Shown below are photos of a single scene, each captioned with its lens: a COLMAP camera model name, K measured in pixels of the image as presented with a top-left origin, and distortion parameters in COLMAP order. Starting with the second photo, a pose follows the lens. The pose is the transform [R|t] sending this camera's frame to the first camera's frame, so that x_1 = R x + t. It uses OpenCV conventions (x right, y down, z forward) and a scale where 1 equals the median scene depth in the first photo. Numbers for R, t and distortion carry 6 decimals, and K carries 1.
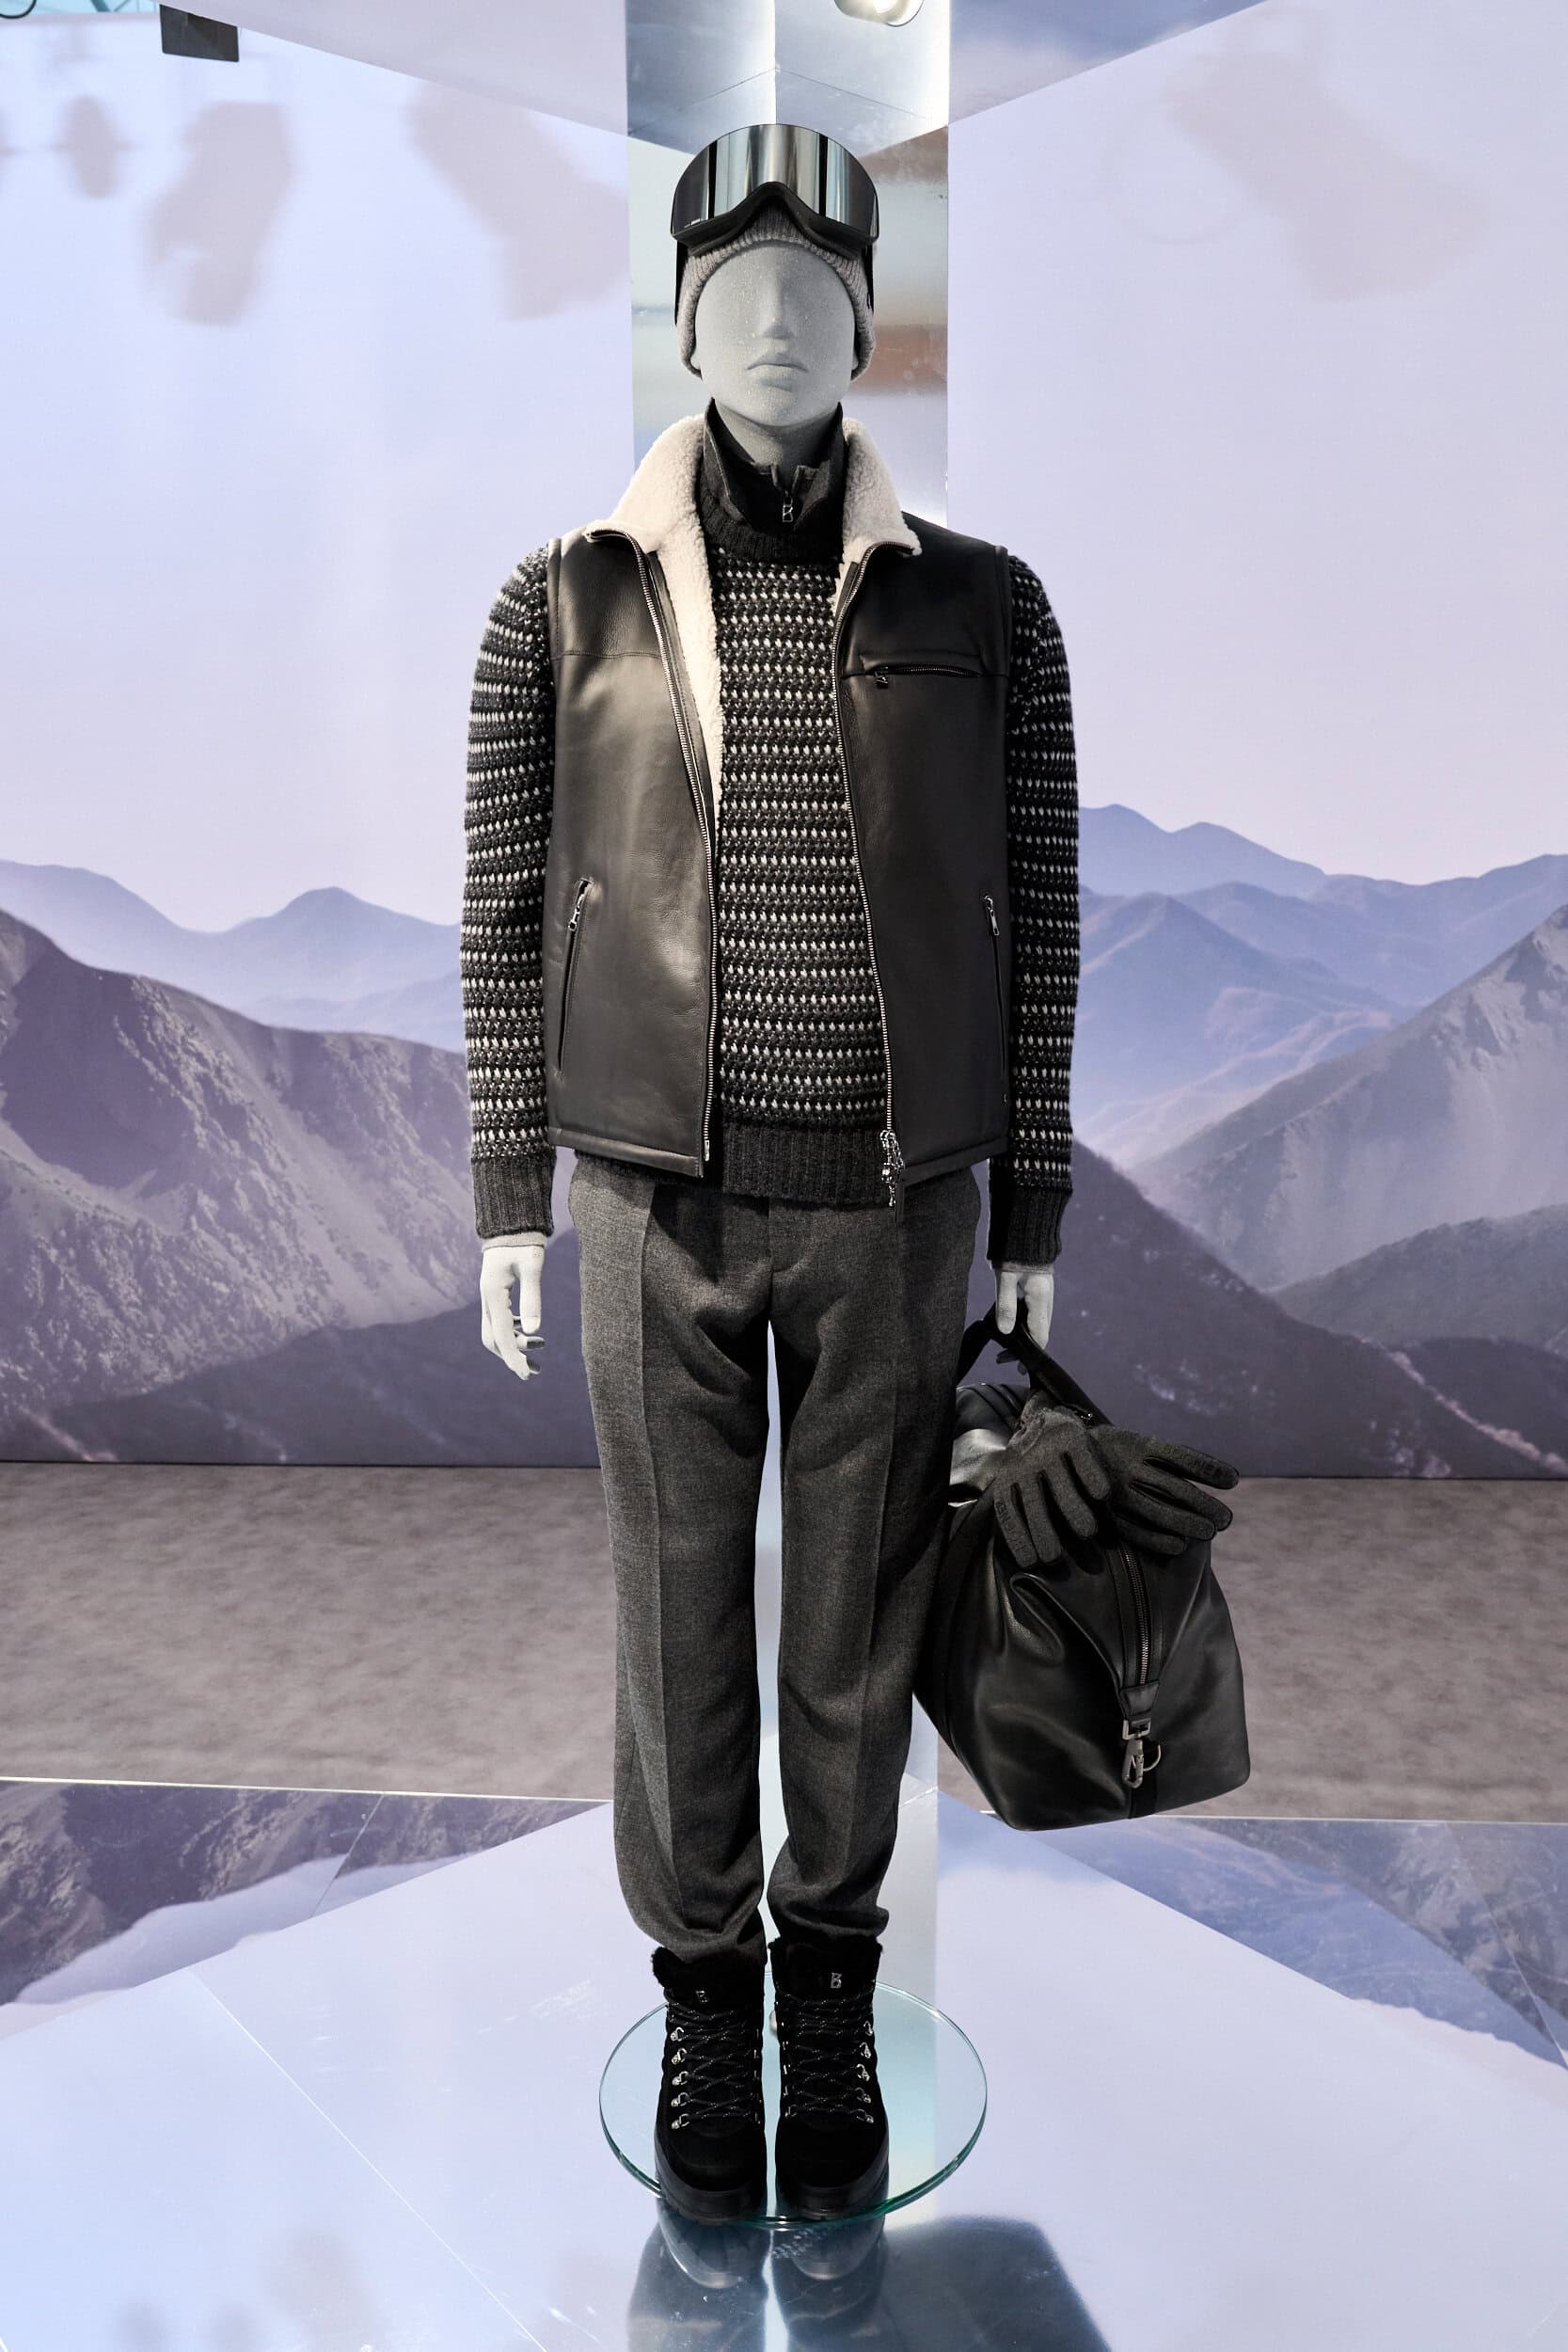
lens RADIAL K [[1934.5, 0, 817.5], [0, 1934.5, 1186.0], [0, 0, 1]] dist [-0.087293, 0.112343]
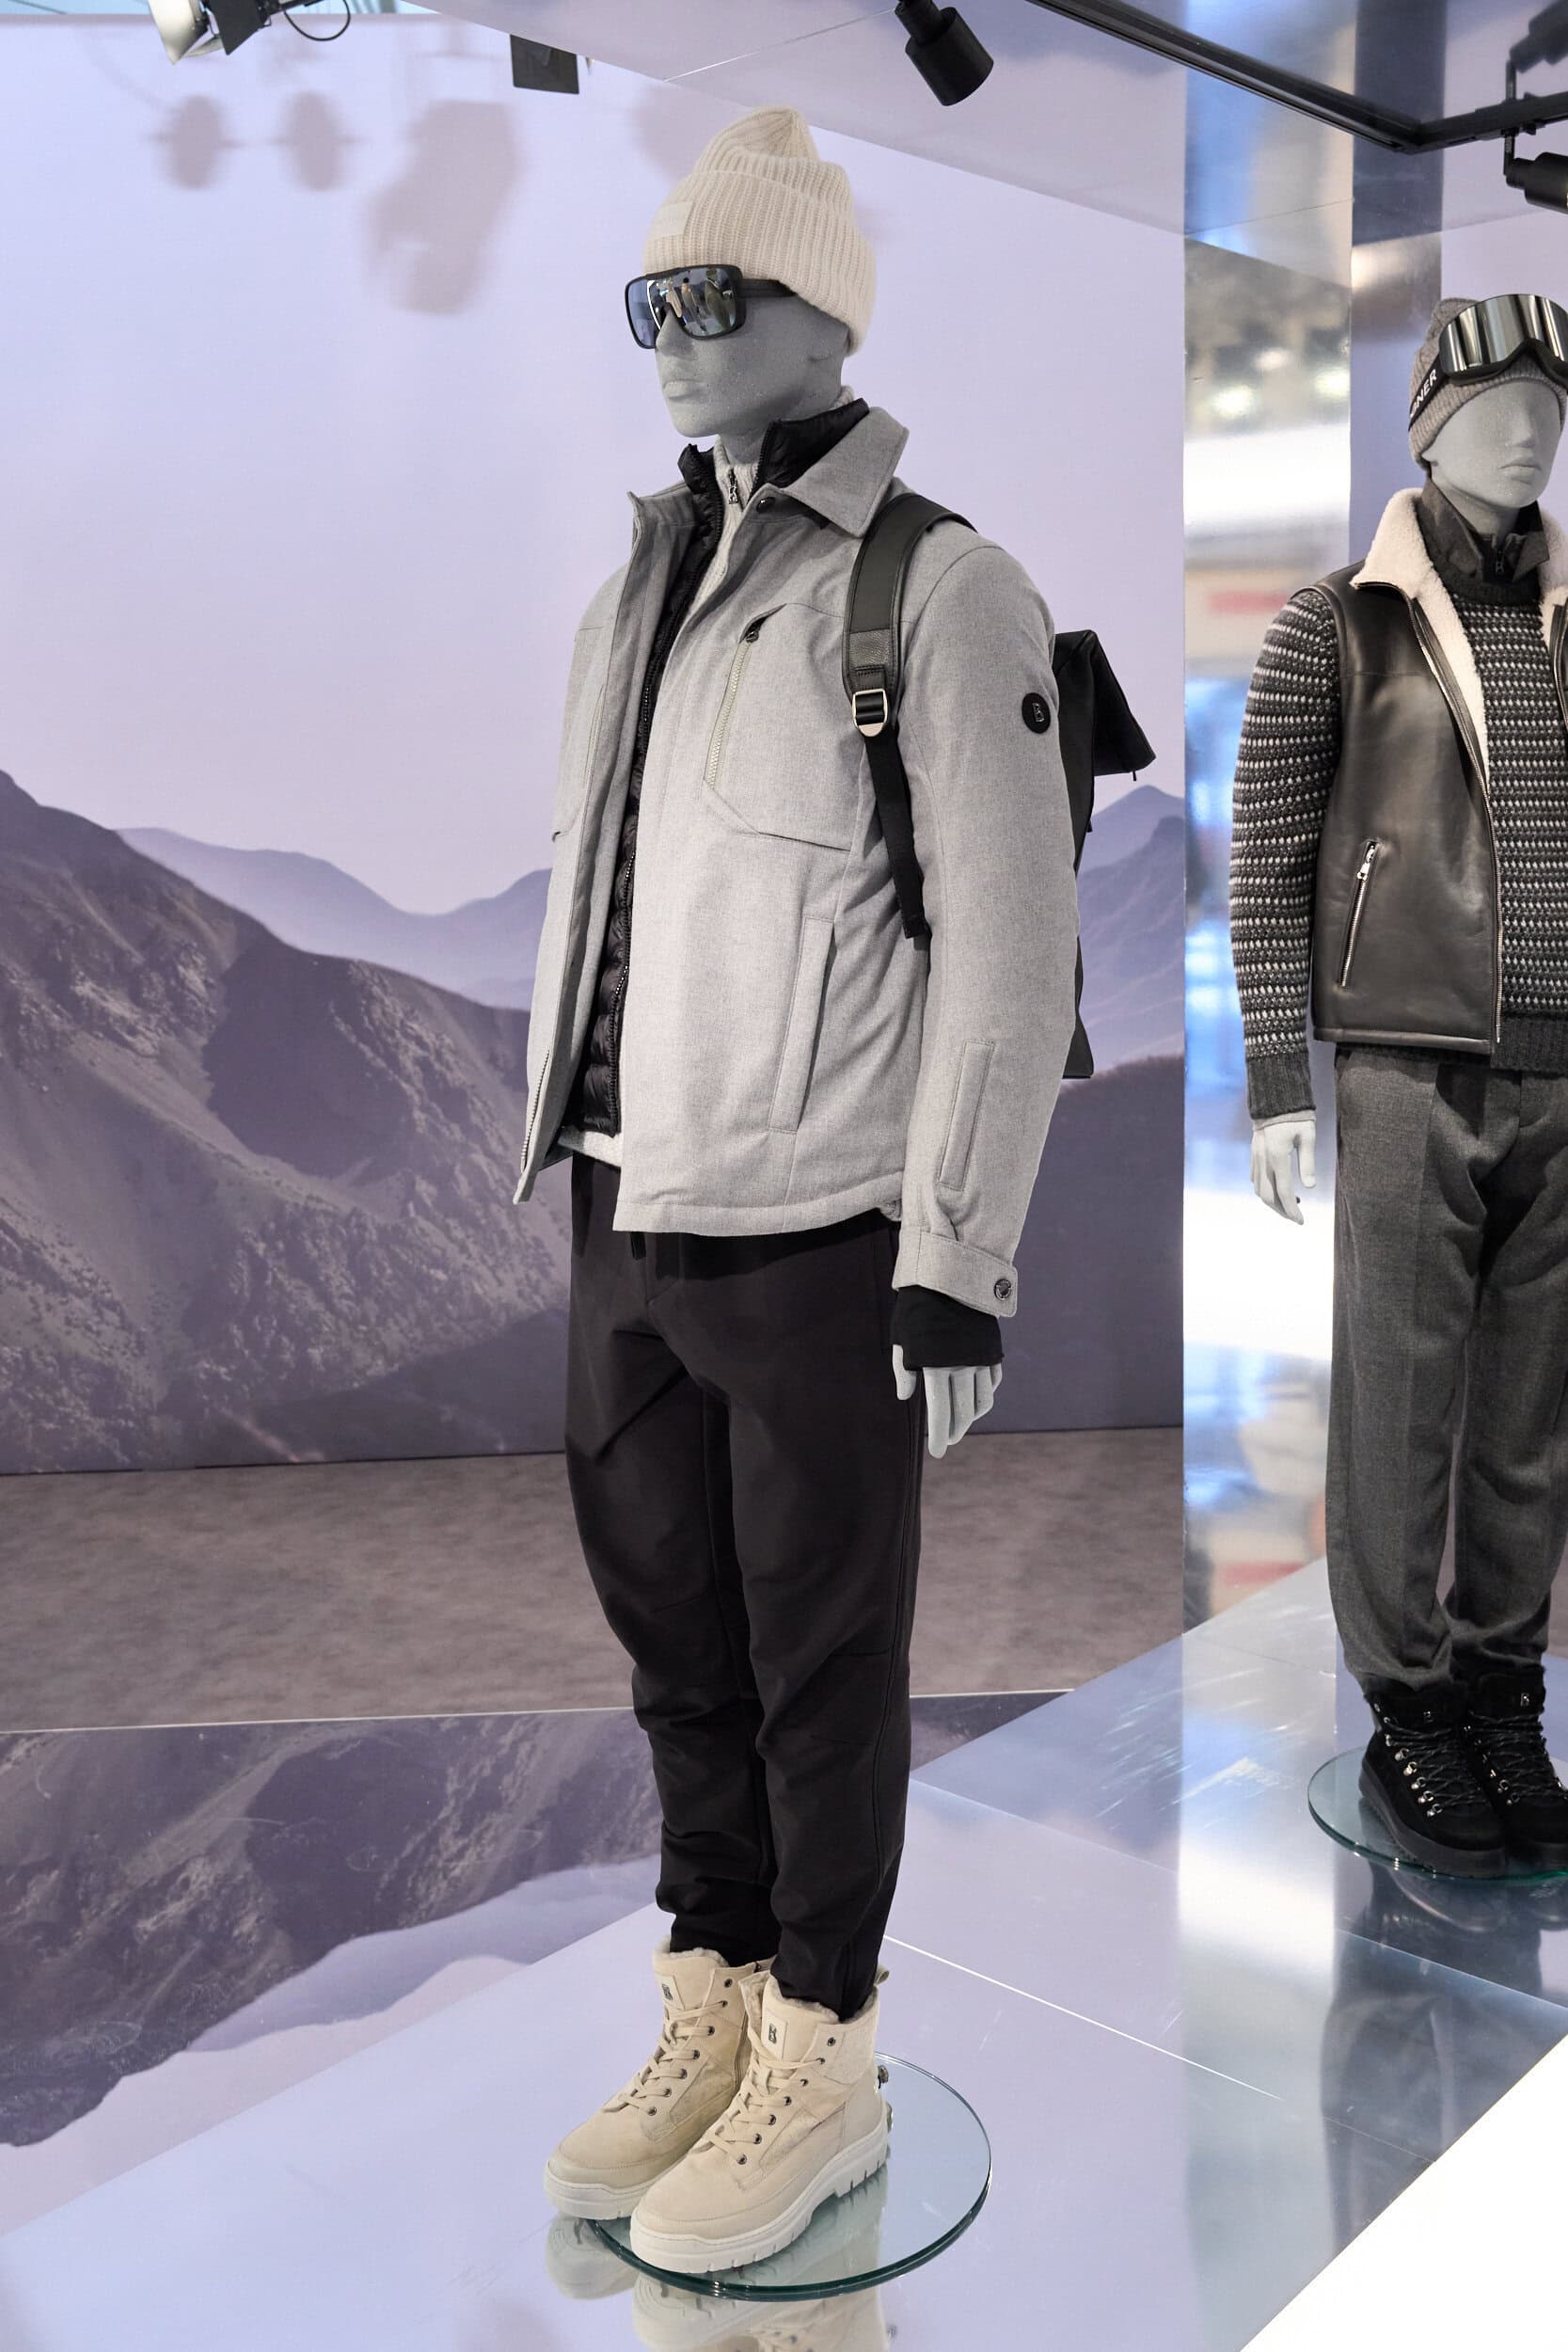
lens RADIAL K [[2302.6, 0, 814.3], [0, 2302.6, 1115.6], [0, 0, 1]] dist [-0.053538, 0.137550]
pose [[0.993027, -0.033292, 0.113091, -0.652267], [0.038643, 0.998218, -0.045461, 0.084764], [-0.111376, 0.049514, 0.992544, -0.502473]]
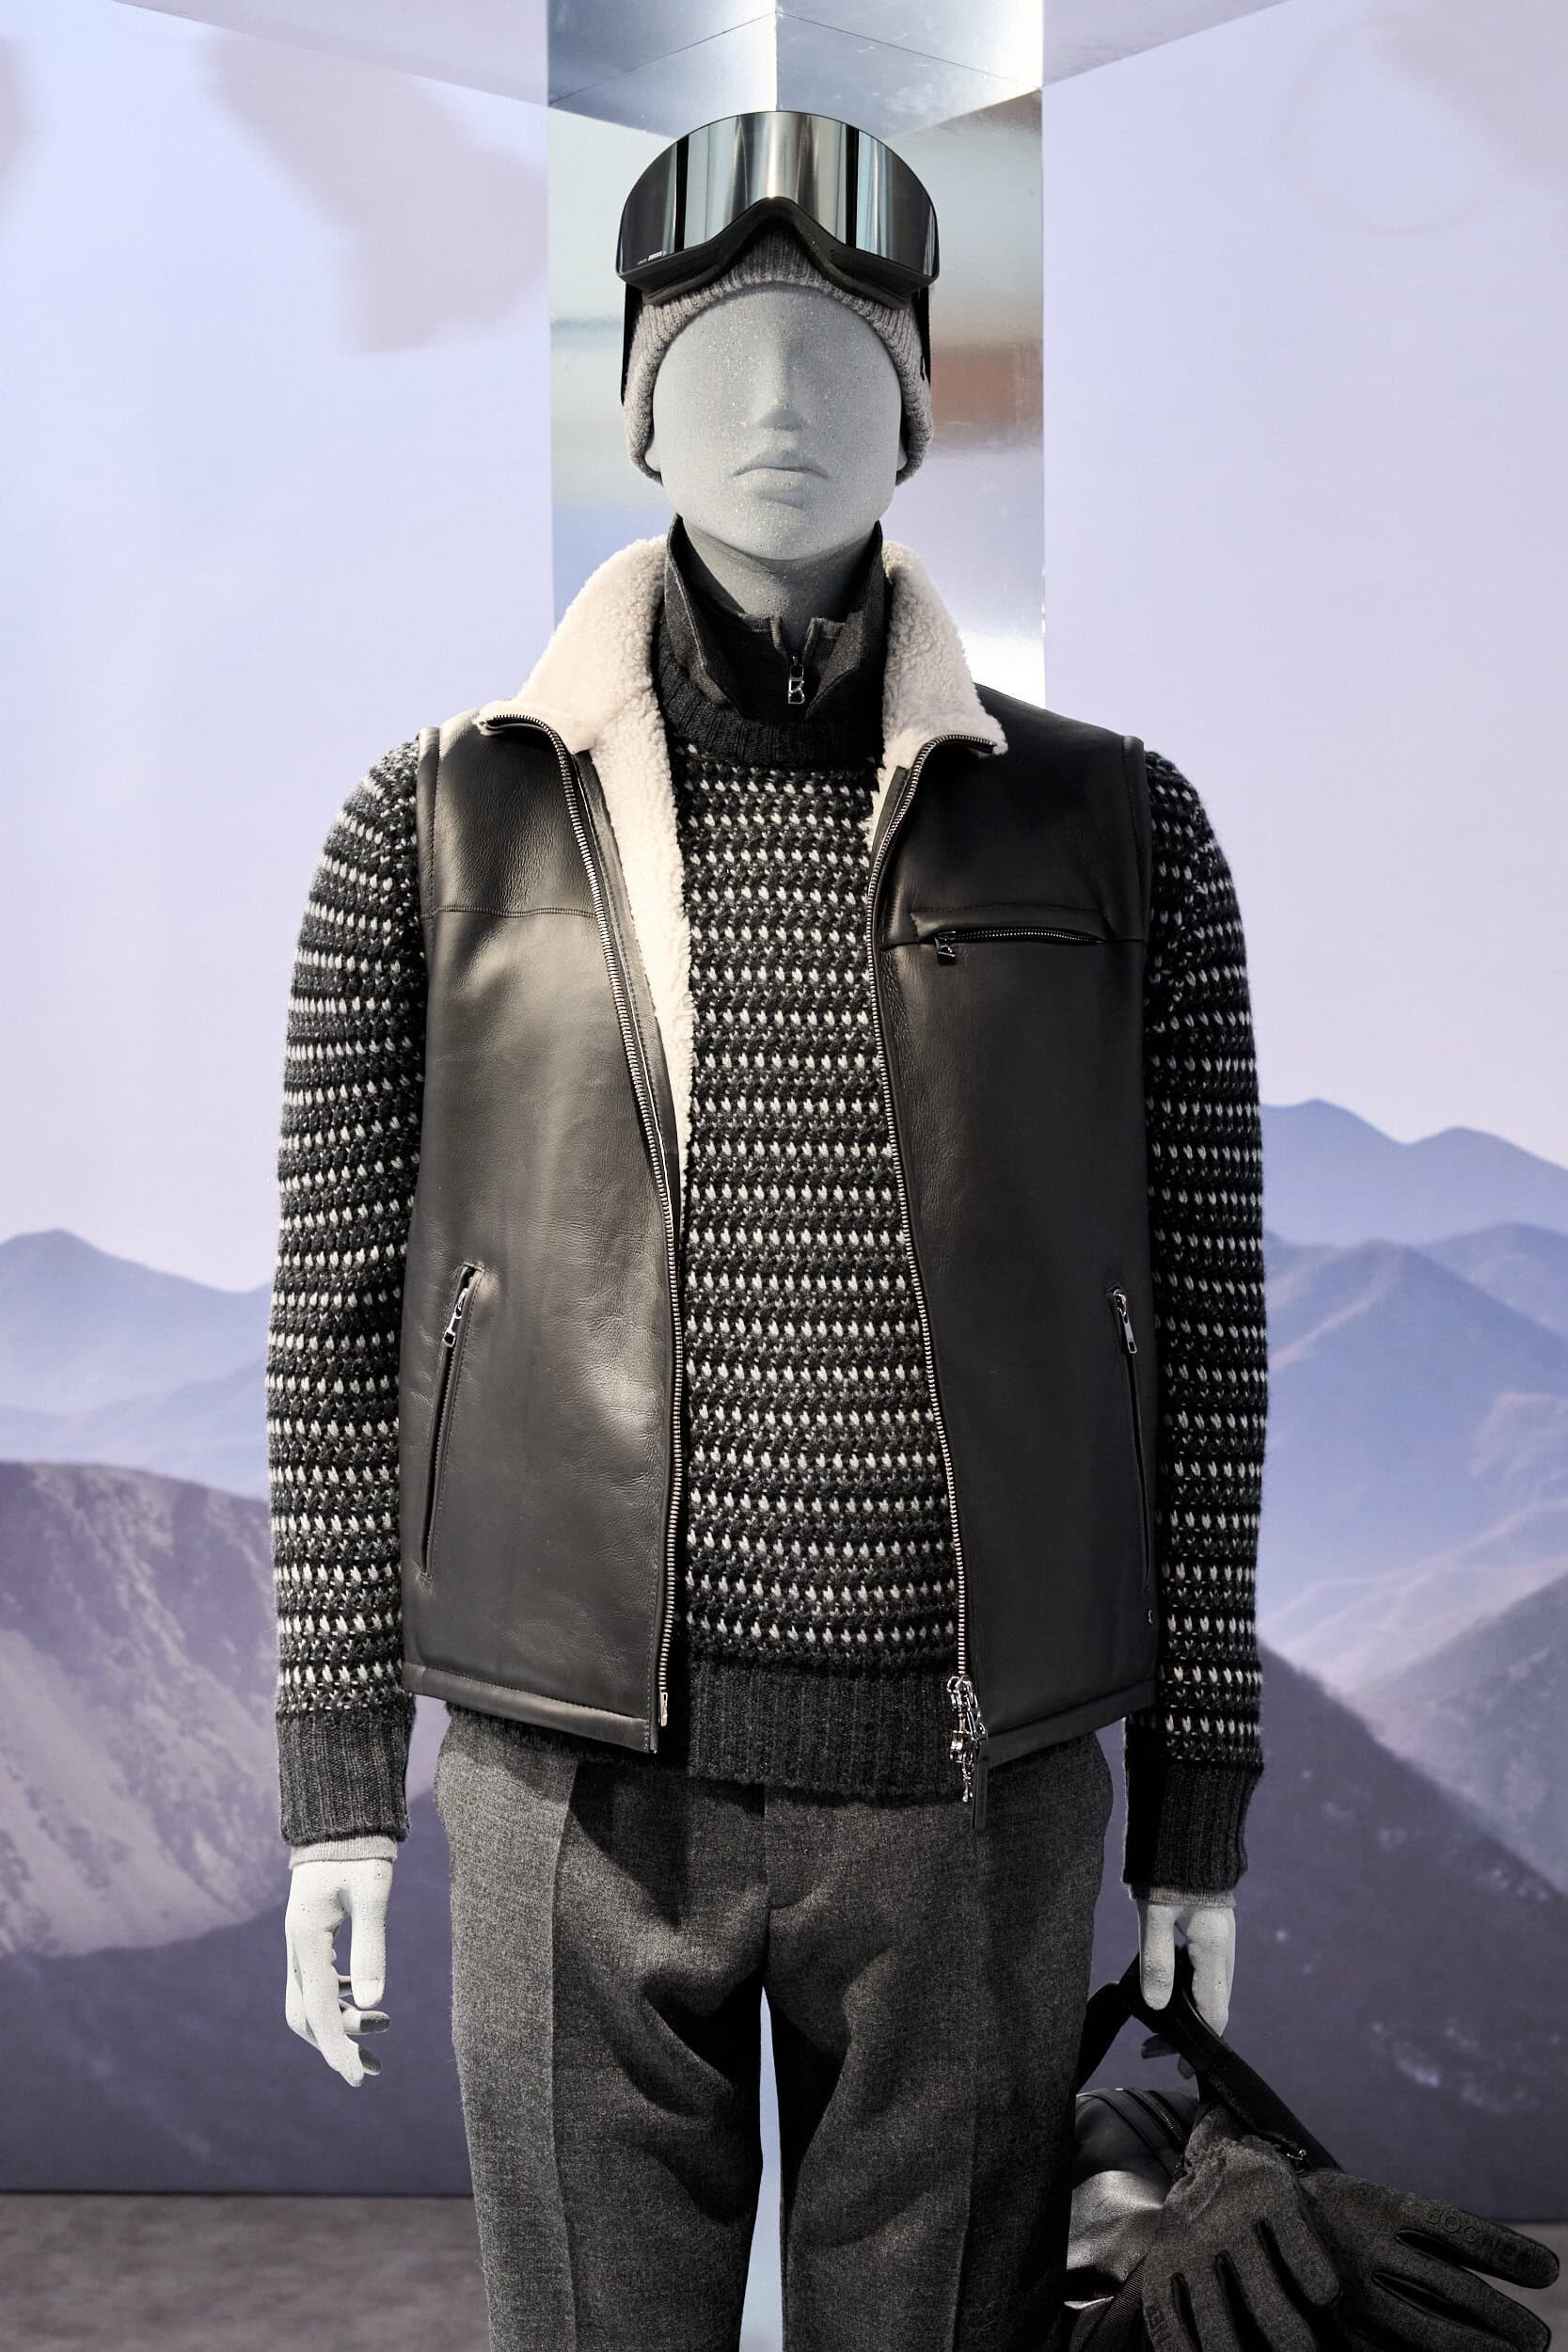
lens RADIAL K [[3149.7, 0, 778.0], [0, 3149.7, 1220.7], [0, 0, 1]] dist [0.003784, 0.007873]
pose [[0.999850, -0.000132, -0.017343, -0.003338], [-0.002431, 0.989035, -0.147658, -0.021586], [0.017172, 0.147678, 0.988886, -0.006578]]
